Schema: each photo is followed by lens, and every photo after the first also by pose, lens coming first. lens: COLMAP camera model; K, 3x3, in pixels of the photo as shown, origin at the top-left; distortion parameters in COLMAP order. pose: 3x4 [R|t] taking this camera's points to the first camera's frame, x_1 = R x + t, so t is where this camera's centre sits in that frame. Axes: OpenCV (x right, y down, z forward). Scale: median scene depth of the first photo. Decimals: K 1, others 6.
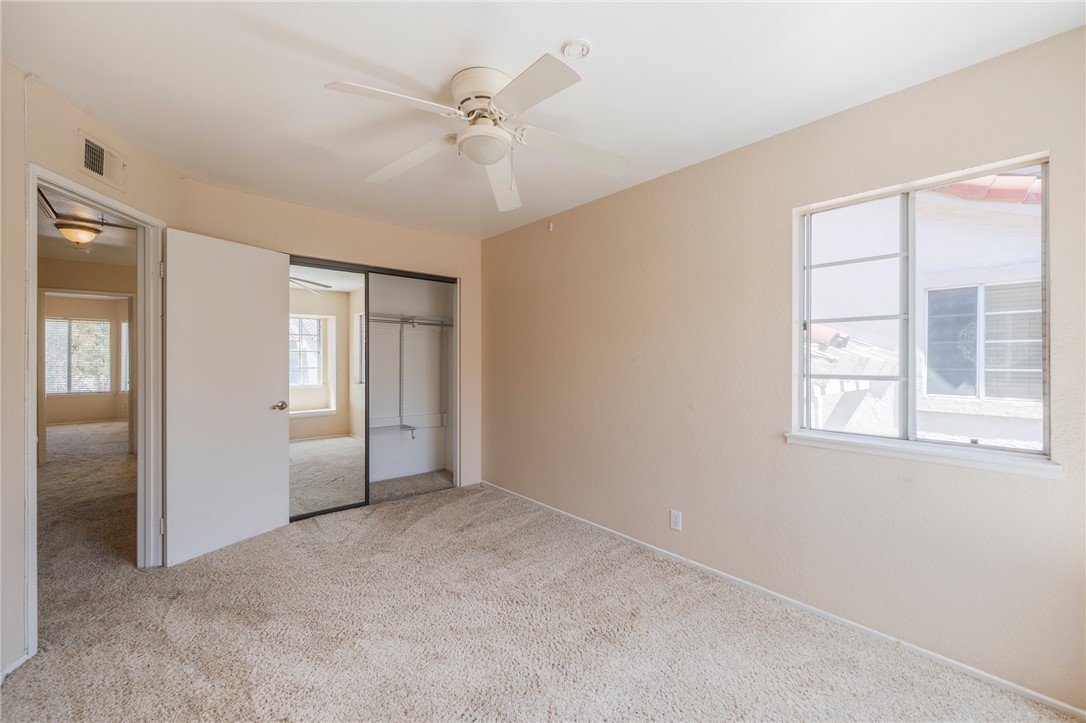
lens RADIAL K [[439.6, 0, 542.6], [0, 439.6, 352.2], [0, 0, 1]] dist [-0.001876, -0.000301]
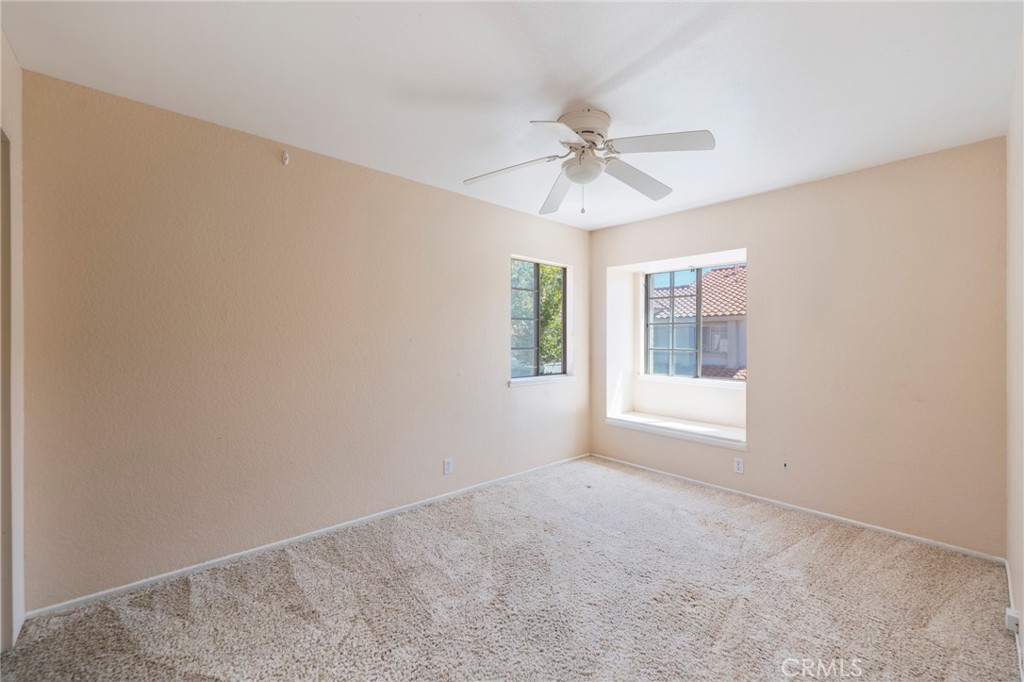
lens RADIAL K [[414.5, 0, 511.6], [0, 414.5, 332.3], [0, 0, 1]] dist [-0.001876, -0.000301]
pose [[-0.007304, 0.009119, 0.999932, -0.839653], [-0.019733, 0.999762, -0.009262, 0.002764], [-0.999779, -0.019799, -0.007122, 0.776936]]
